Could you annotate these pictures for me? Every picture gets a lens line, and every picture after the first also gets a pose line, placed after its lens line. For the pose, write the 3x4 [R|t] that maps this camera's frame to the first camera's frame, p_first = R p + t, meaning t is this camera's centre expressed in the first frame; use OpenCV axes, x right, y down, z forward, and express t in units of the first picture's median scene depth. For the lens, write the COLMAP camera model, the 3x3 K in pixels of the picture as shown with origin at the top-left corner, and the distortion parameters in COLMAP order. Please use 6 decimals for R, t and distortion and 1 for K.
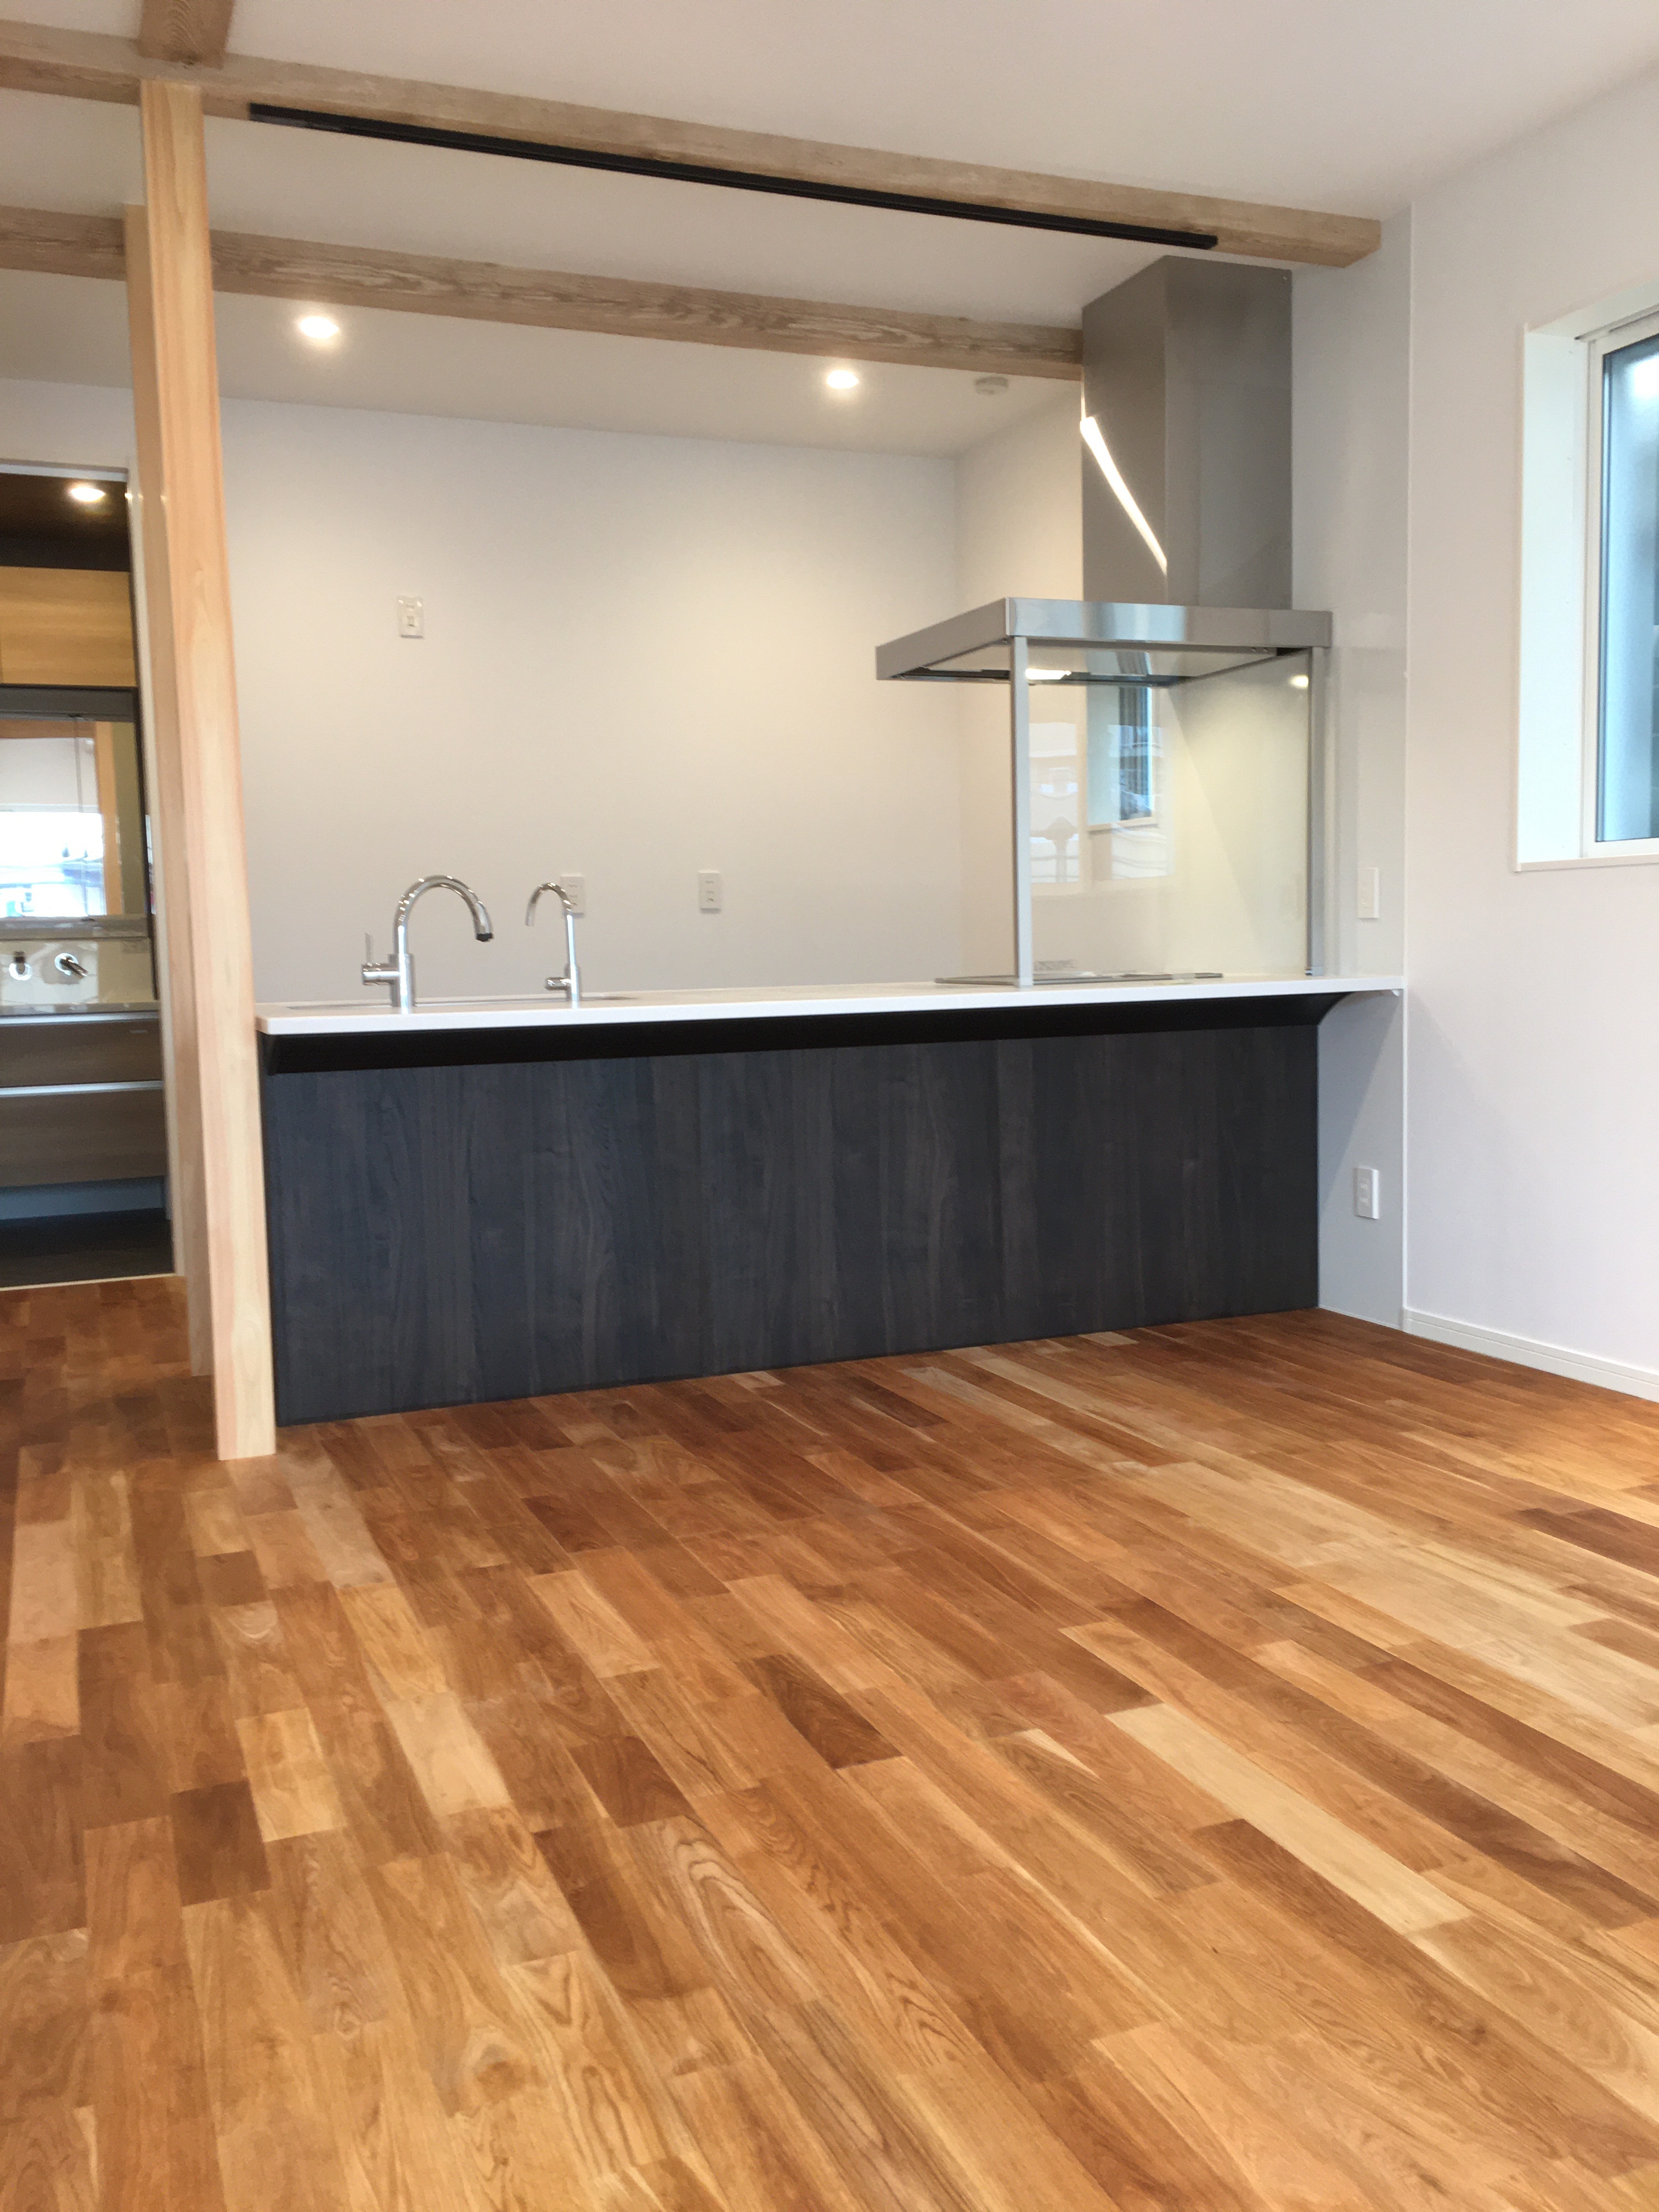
lens RADIAL K [[1893.0, 0, 830.4], [0, 1893.0, 1108.6], [0, 0, 1]] dist [0.079331, -0.093679]
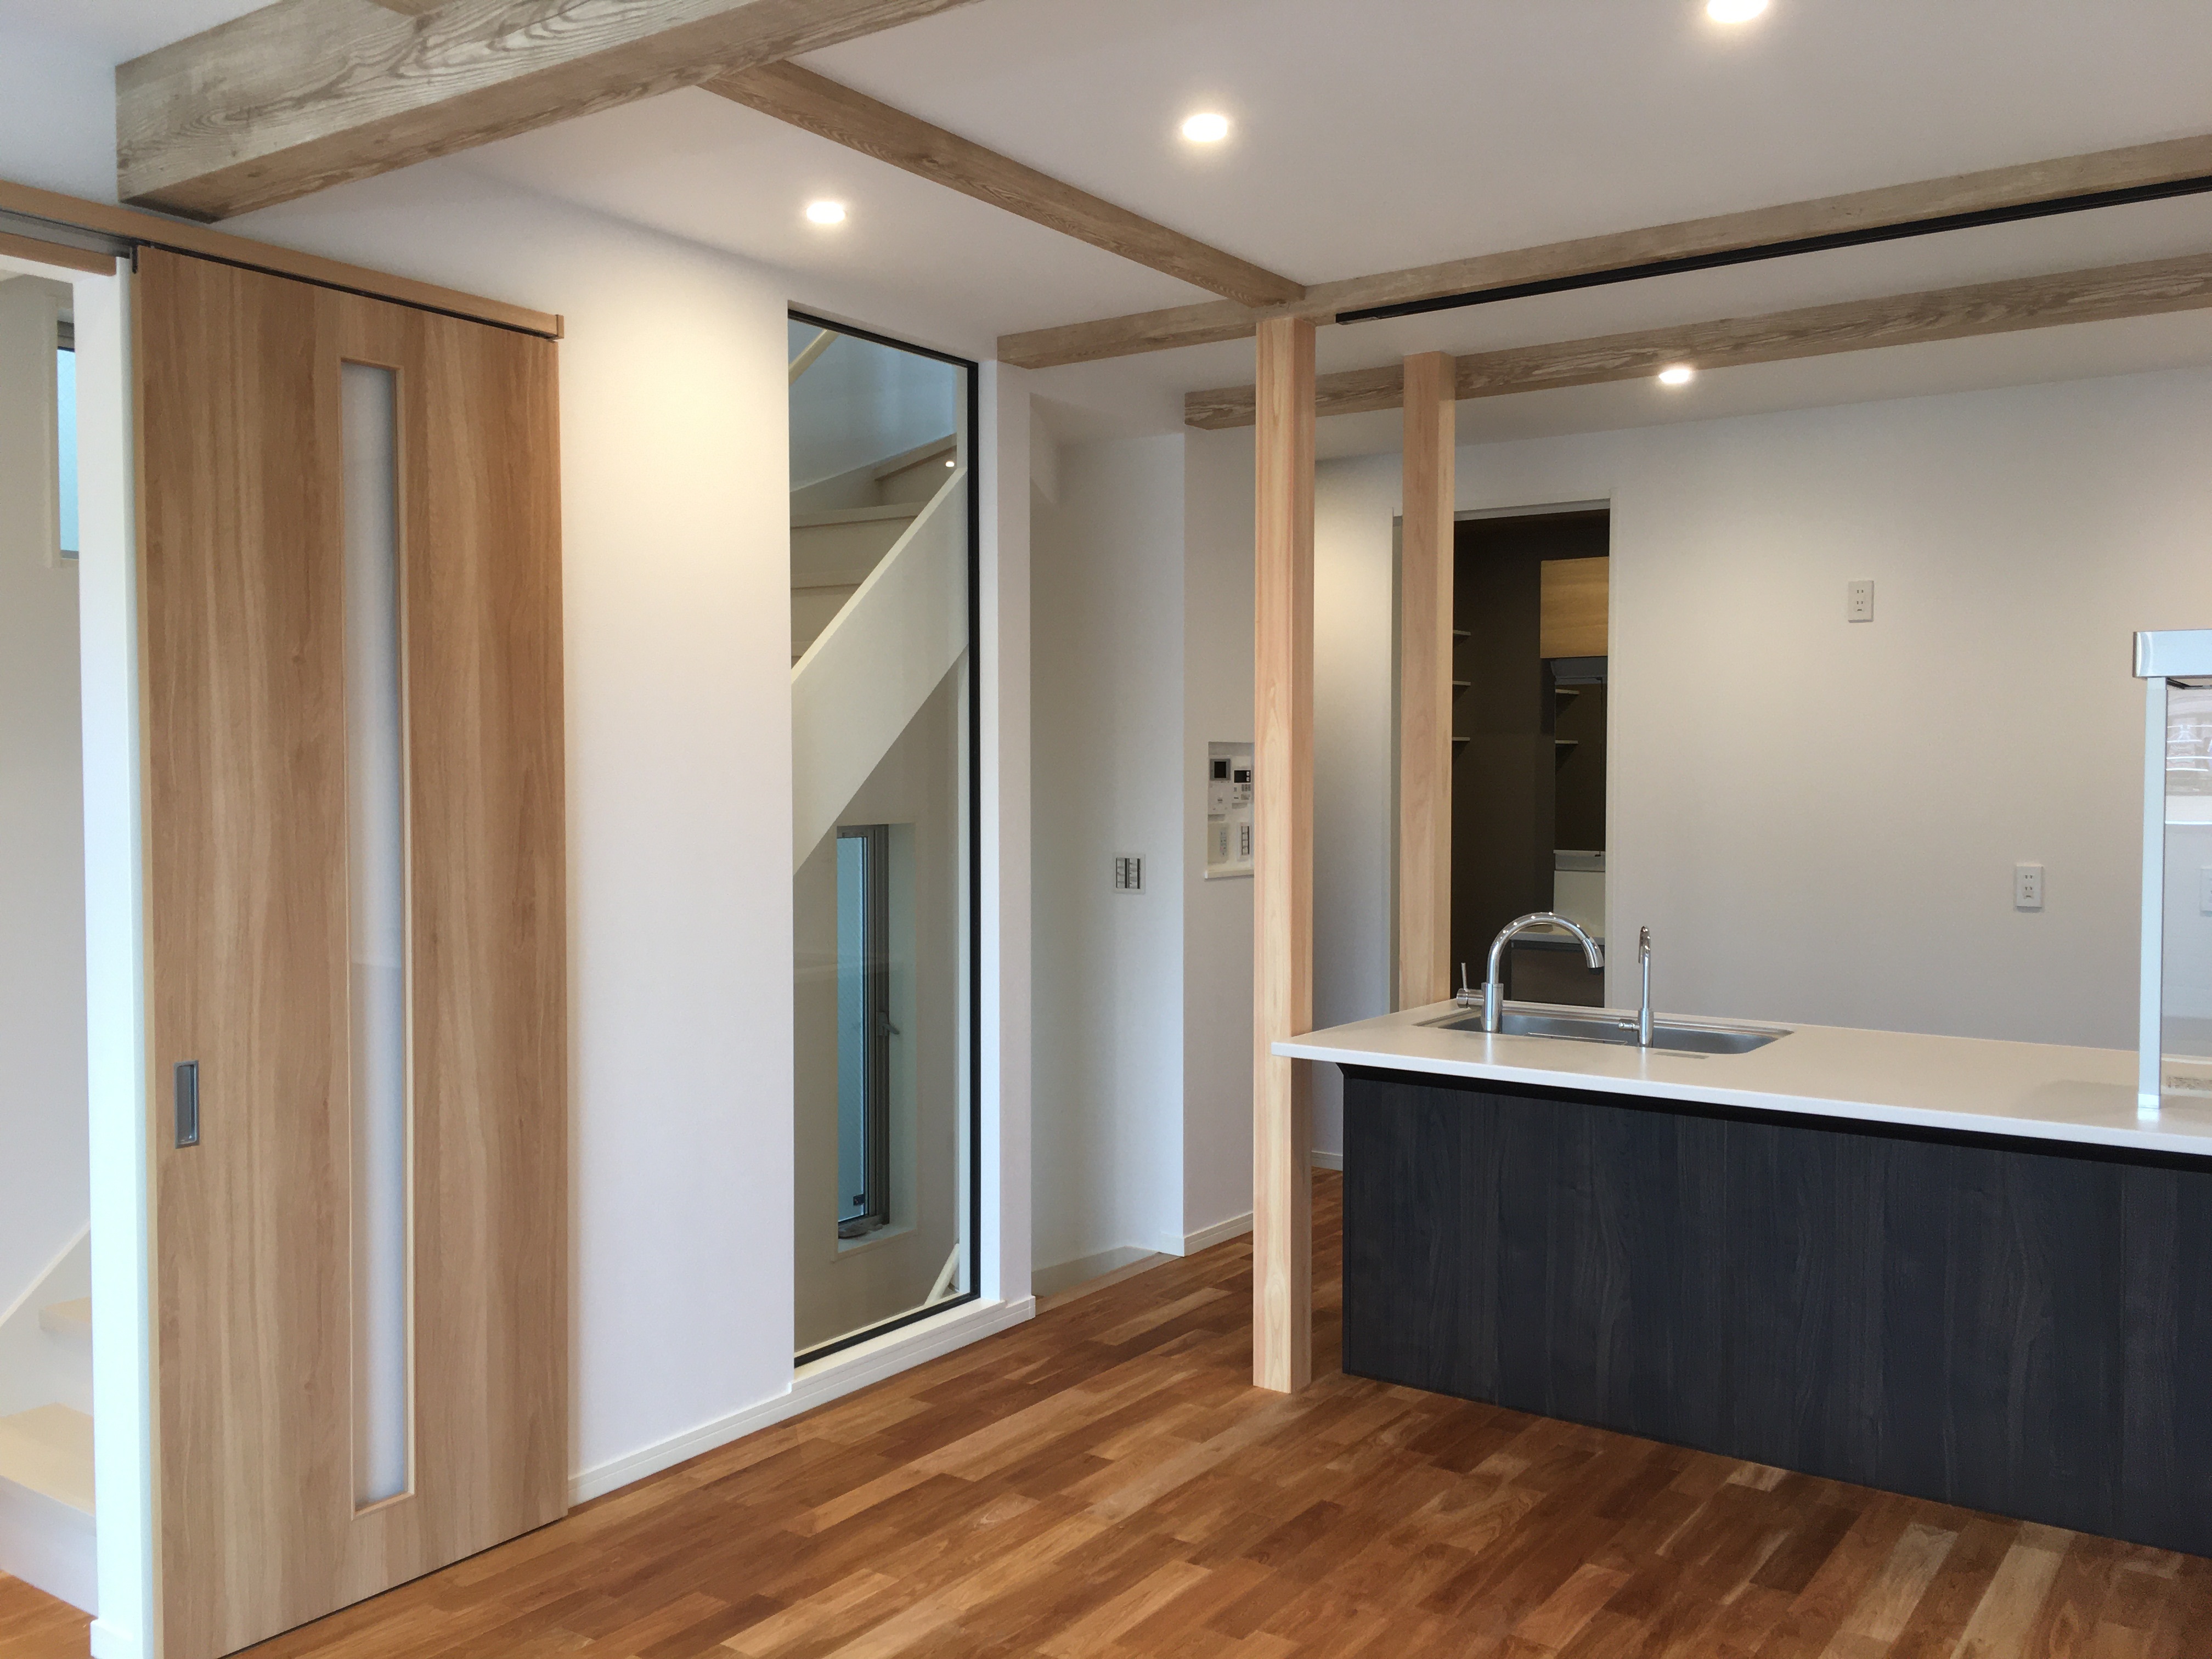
lens RADIAL K [[1893.0, 0, 1098.7], [0, 1893.0, 823.6], [0, 0, 1]] dist [0.079331, -0.093679]
pose [[0.534820, 0.051232, -0.843411, 0.693321], [-0.087341, 0.996165, 0.005127, -0.188669], [0.840440, 0.070922, 0.537244, 0.231931]]
